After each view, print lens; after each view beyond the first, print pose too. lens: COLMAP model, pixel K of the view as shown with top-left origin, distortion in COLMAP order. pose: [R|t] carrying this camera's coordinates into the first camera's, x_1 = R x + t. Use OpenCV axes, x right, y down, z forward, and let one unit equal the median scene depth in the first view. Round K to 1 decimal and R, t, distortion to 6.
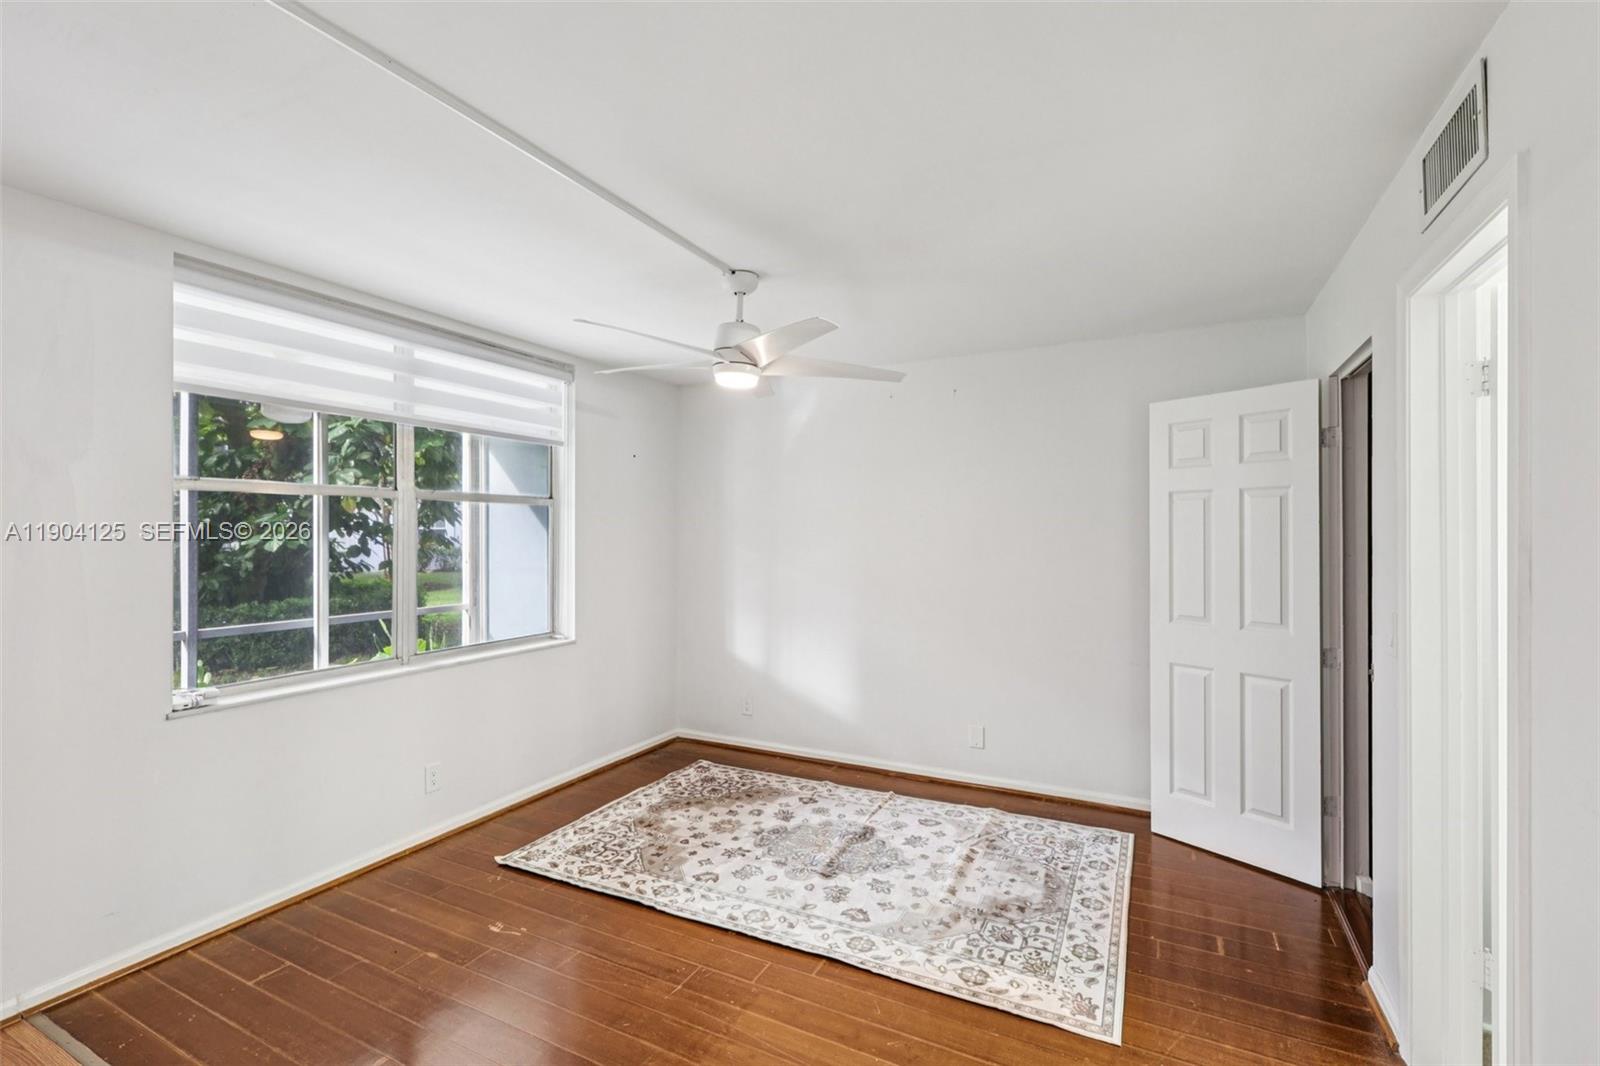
lens RADIAL K [[711.4, 0, 804.6], [0, 711.4, 534.9], [0, 0, 1]] dist [-0.000276, 0.000574]
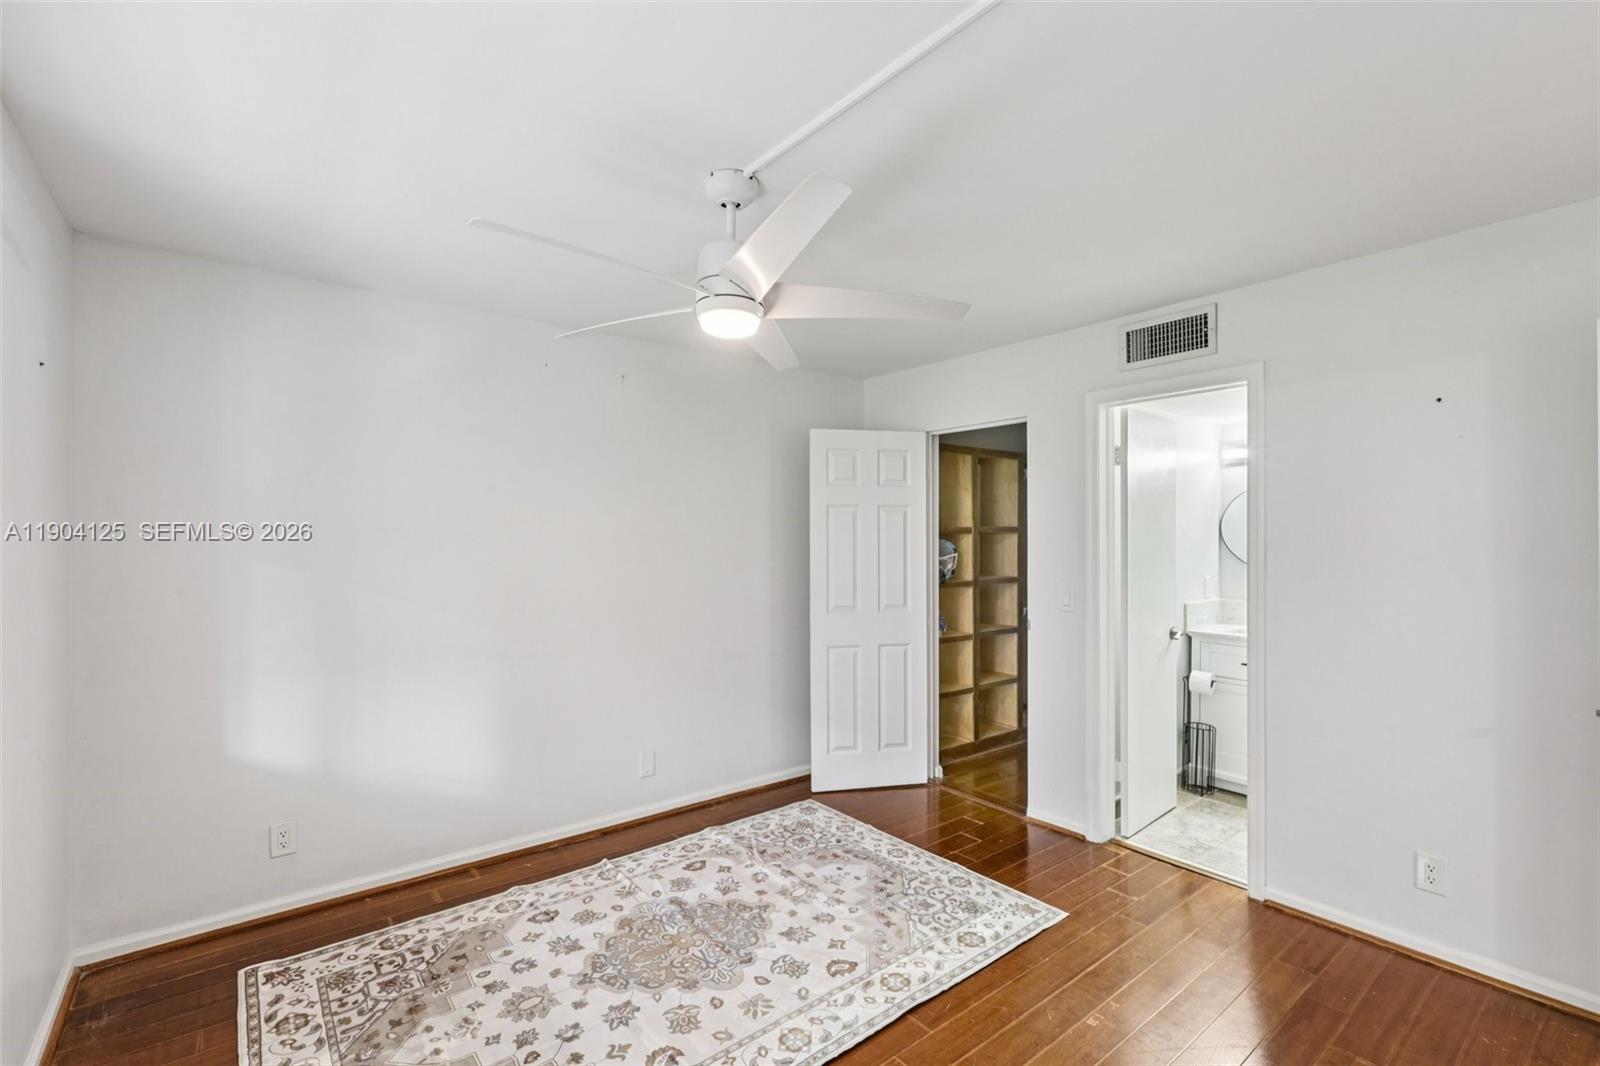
lens RADIAL K [[711.4, 0, 804.6], [0, 711.4, 534.9], [0, 0, 1]] dist [-0.000276, 0.000574]
pose [[0.414424, 0.007671, 0.910052, -0.580319], [0.001942, 0.999955, -0.009313, 0.002647], [-0.910082, 0.005627, 0.414390, 0.514361]]
